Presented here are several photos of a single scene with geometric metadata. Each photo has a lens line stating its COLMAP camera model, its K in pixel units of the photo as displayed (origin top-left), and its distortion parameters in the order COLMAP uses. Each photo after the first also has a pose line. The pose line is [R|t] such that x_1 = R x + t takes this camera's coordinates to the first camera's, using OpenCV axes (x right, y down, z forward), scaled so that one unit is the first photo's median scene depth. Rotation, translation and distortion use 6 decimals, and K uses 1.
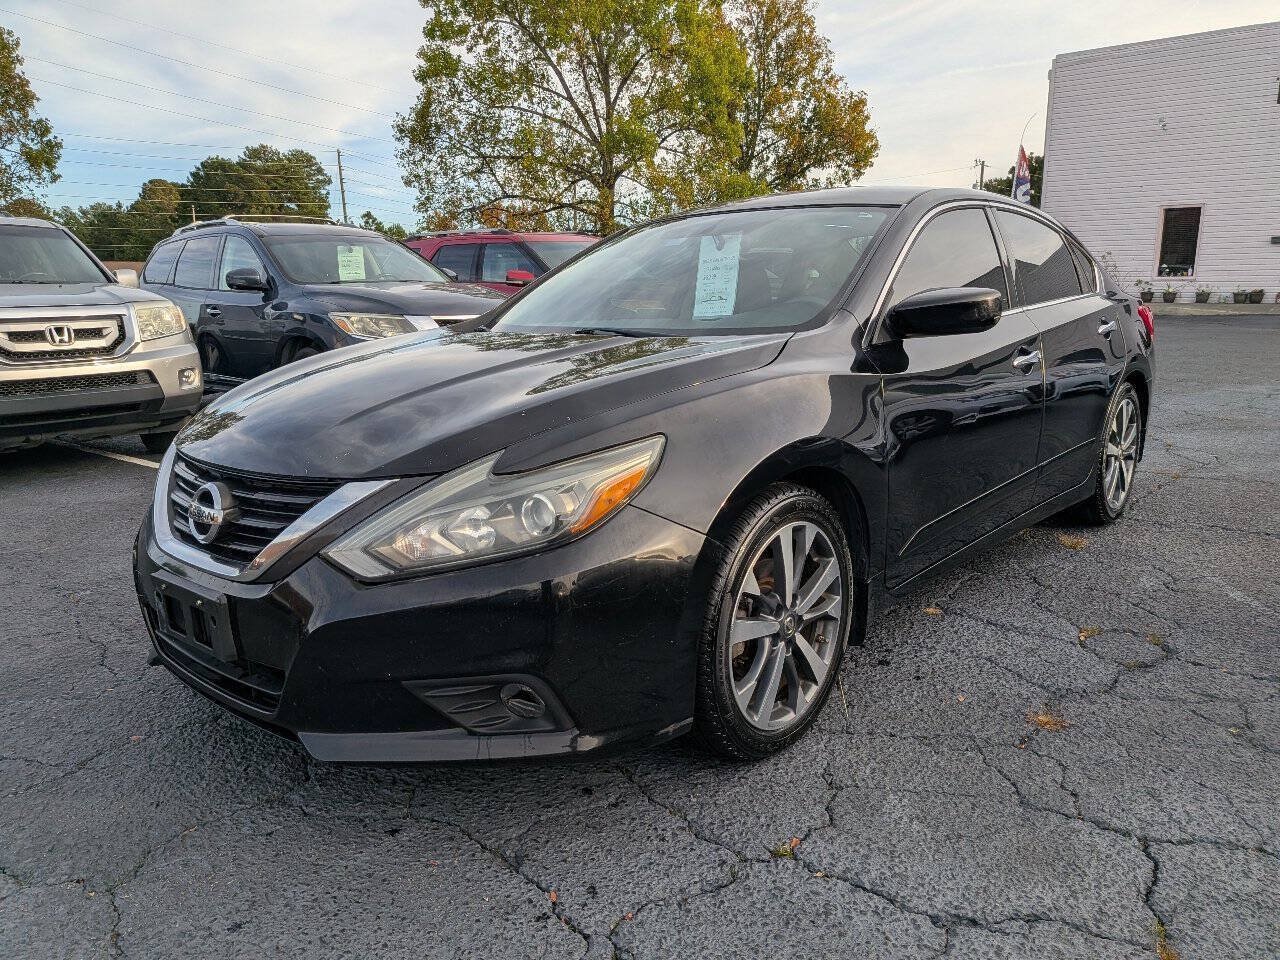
lens RADIAL K [[983.0, 0, 641.3], [0, 983.0, 481.0], [0, 0, 1]] dist [0.002826, -0.008685]
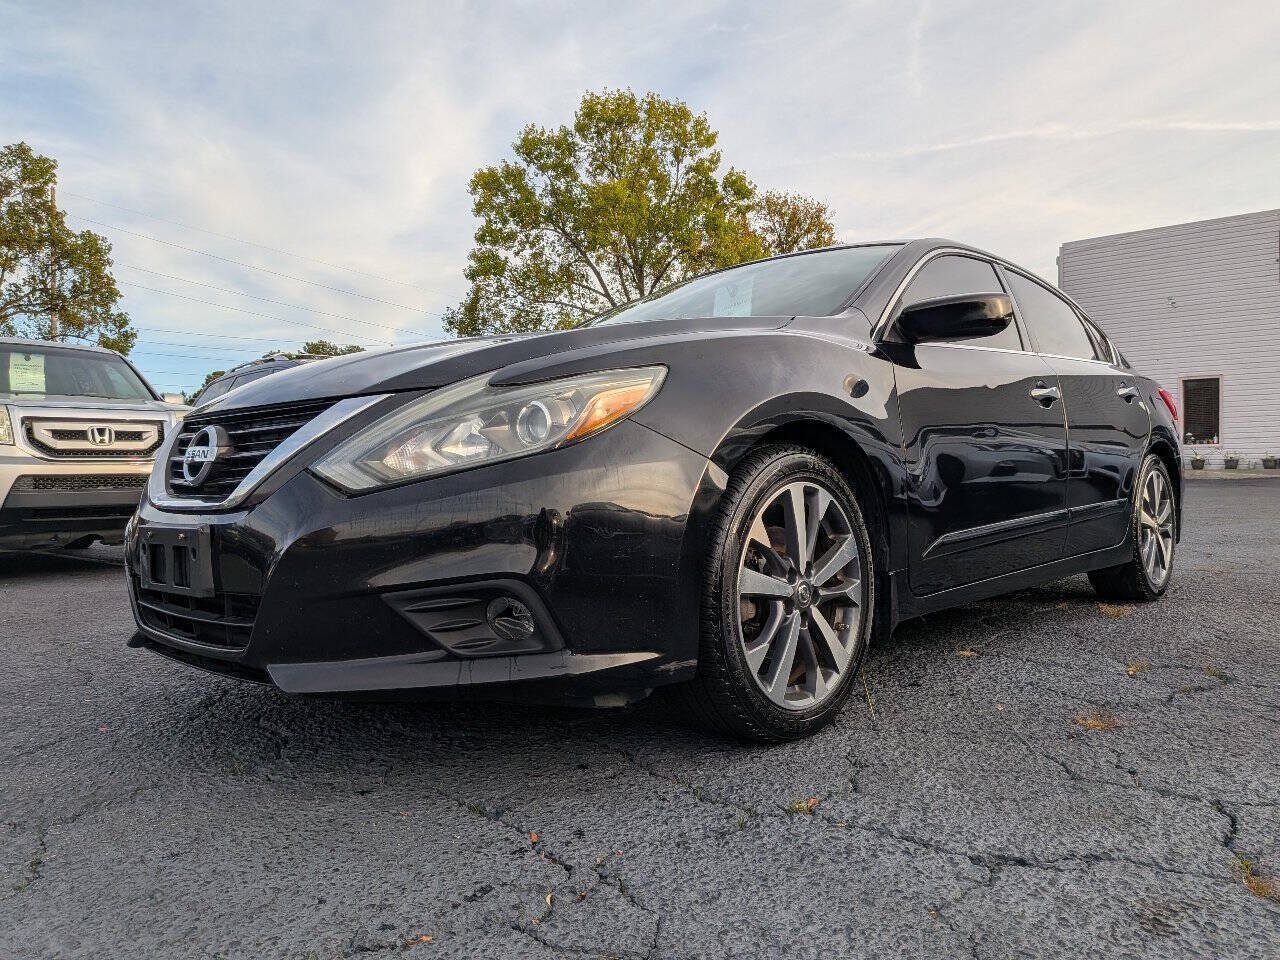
lens RADIAL K [[973.5, 0, 642.0], [0, 973.5, 440.6], [0, 0, 1]] dist [0.005551, -0.010234]
pose [[0.999406, 0.001221, -0.034444, 0.026545], [-0.009300, 0.971855, -0.235397, 0.209769], [0.033187, 0.235577, 0.971289, 0.057990]]
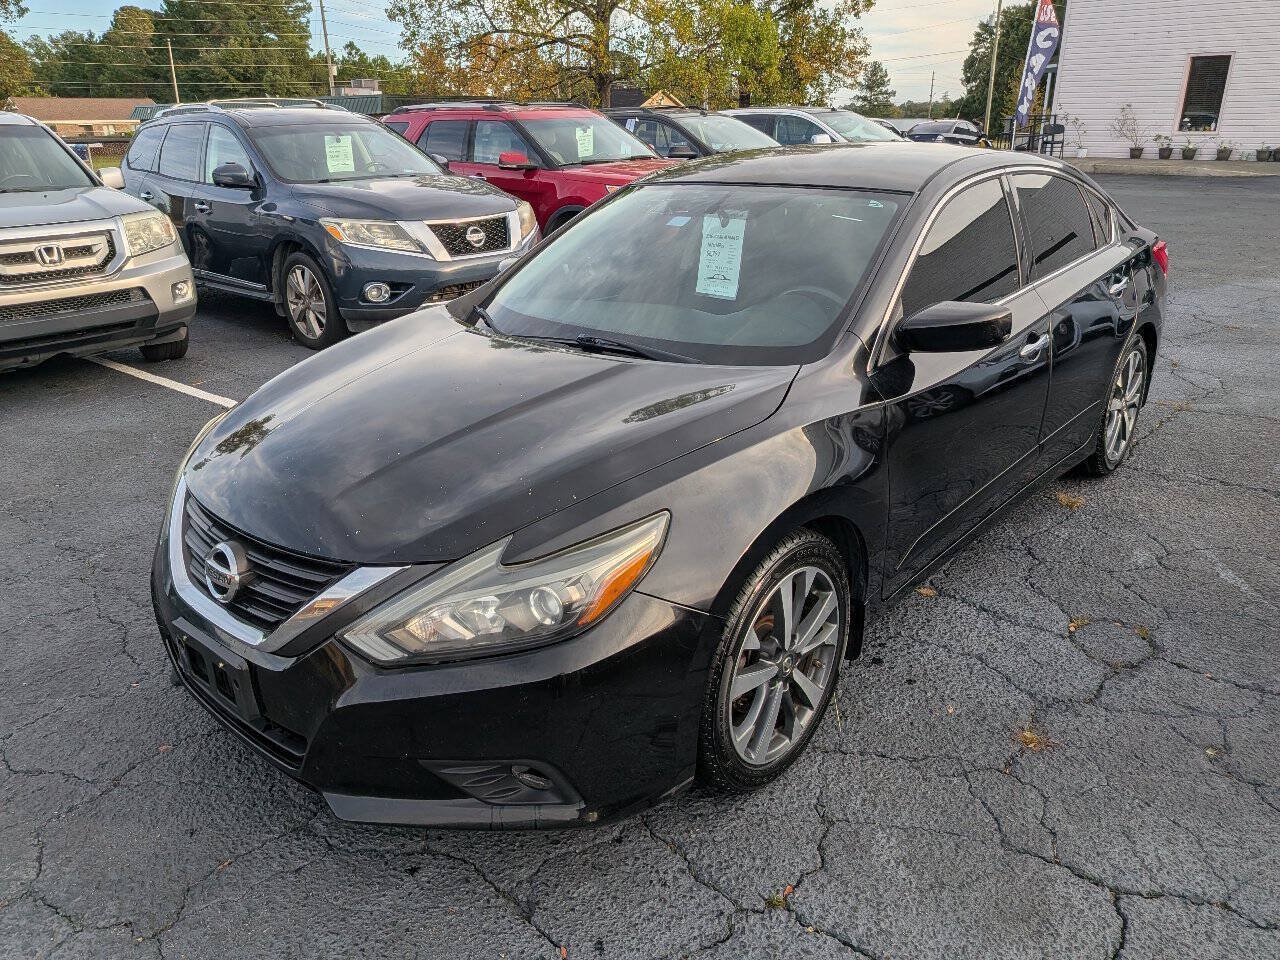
lens RADIAL K [[989.1, 0, 623.5], [0, 989.1, 456.4], [0, 0, 1]] dist [-0.006424, -0.000385]
pose [[0.999920, 0.004286, -0.011906, -0.009663], [-0.002576, 0.990129, 0.140133, -0.201646], [0.012390, -0.140091, 0.990061, -0.000251]]
